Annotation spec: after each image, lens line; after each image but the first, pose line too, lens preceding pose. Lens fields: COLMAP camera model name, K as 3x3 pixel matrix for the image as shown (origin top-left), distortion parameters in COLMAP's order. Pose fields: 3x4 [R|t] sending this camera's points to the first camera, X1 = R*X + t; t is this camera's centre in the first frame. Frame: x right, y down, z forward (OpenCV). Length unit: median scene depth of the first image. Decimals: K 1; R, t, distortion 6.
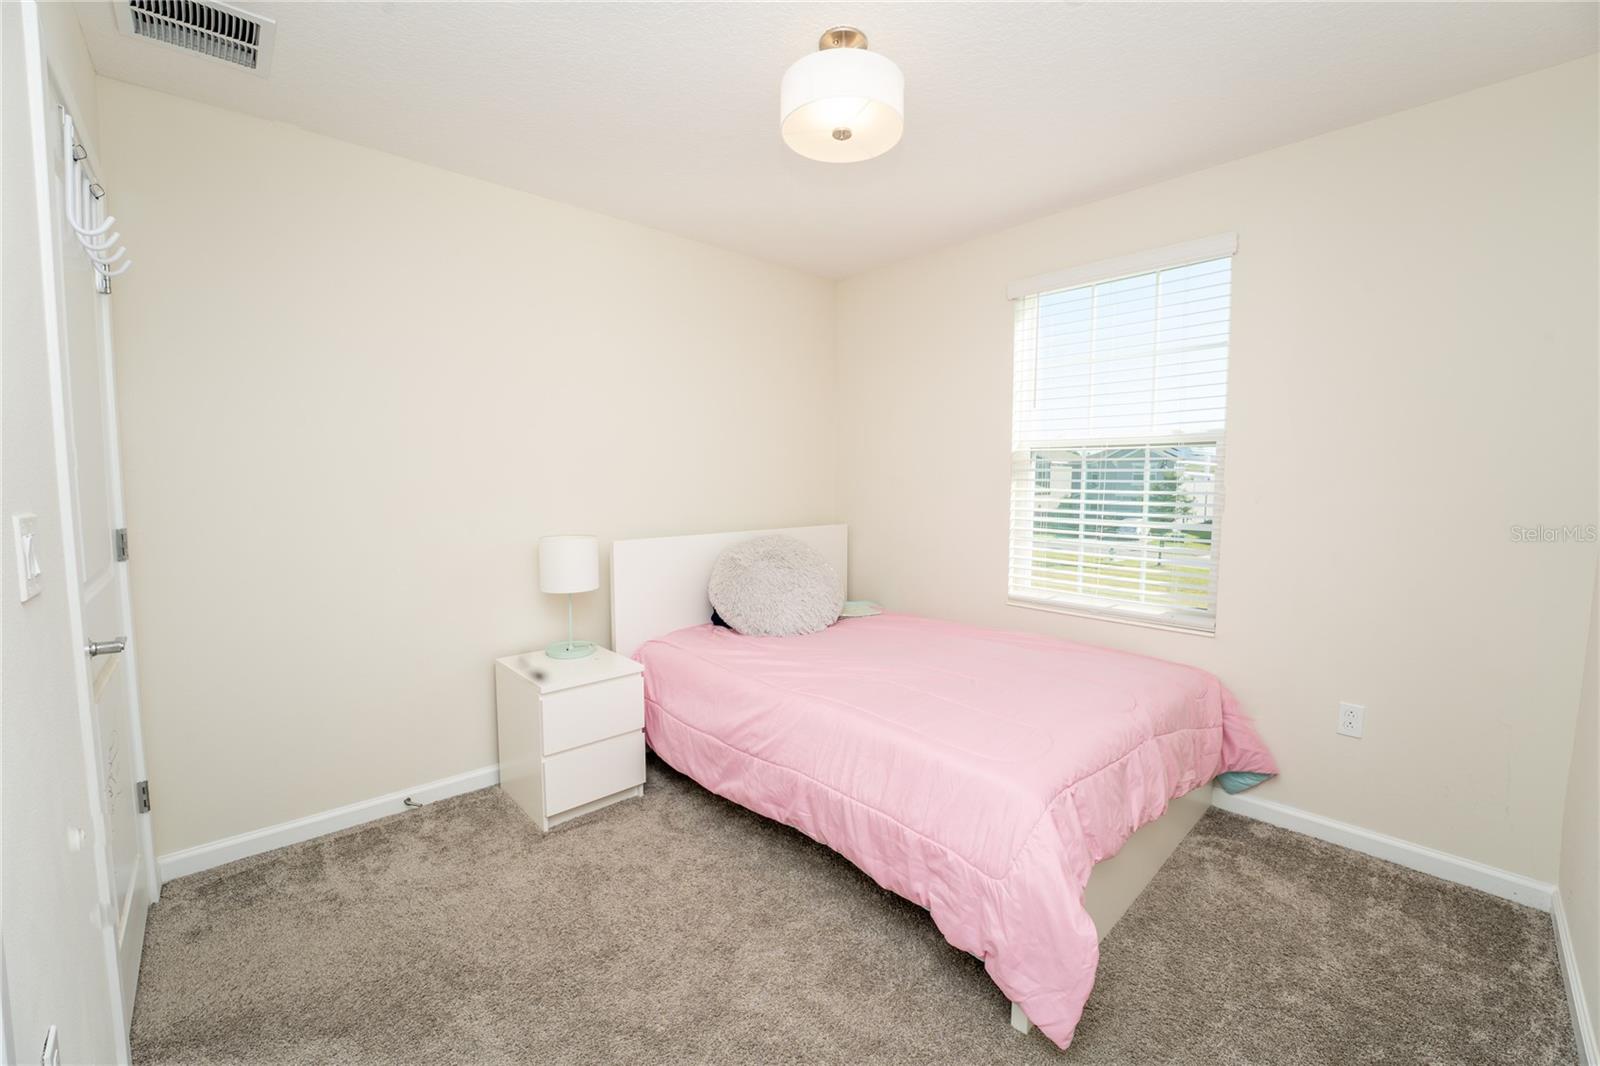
lens RADIAL K [[640.9, 0, 799.2], [0, 640.9, 527.0], [0, 0, 1]] dist [0.000513, 0.000175]
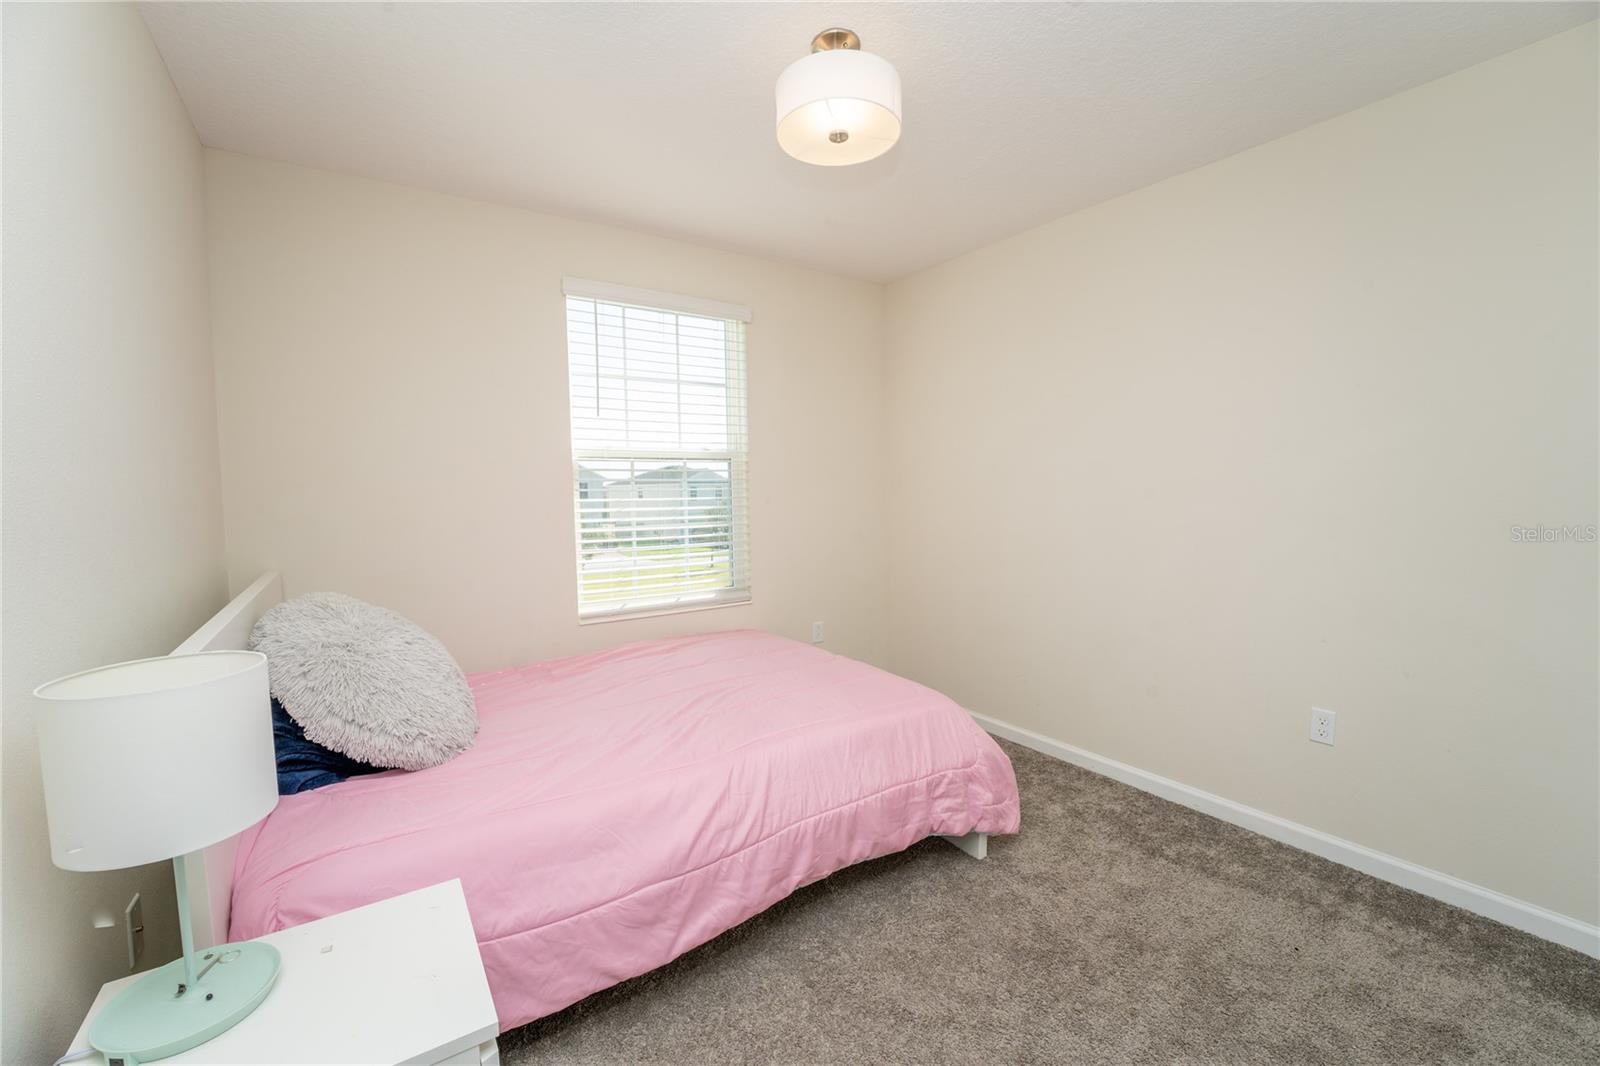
lens RADIAL K [[643.8, 0, 804.2], [0, 643.8, 531.3], [0, 0, 1]] dist [-0.028970, 0.003975]
pose [[0.158304, -0.072617, 0.984717, -0.742406], [0.092166, 0.994025, 0.058487, -0.053850], [-0.983080, 0.081498, 0.164051, 0.735343]]
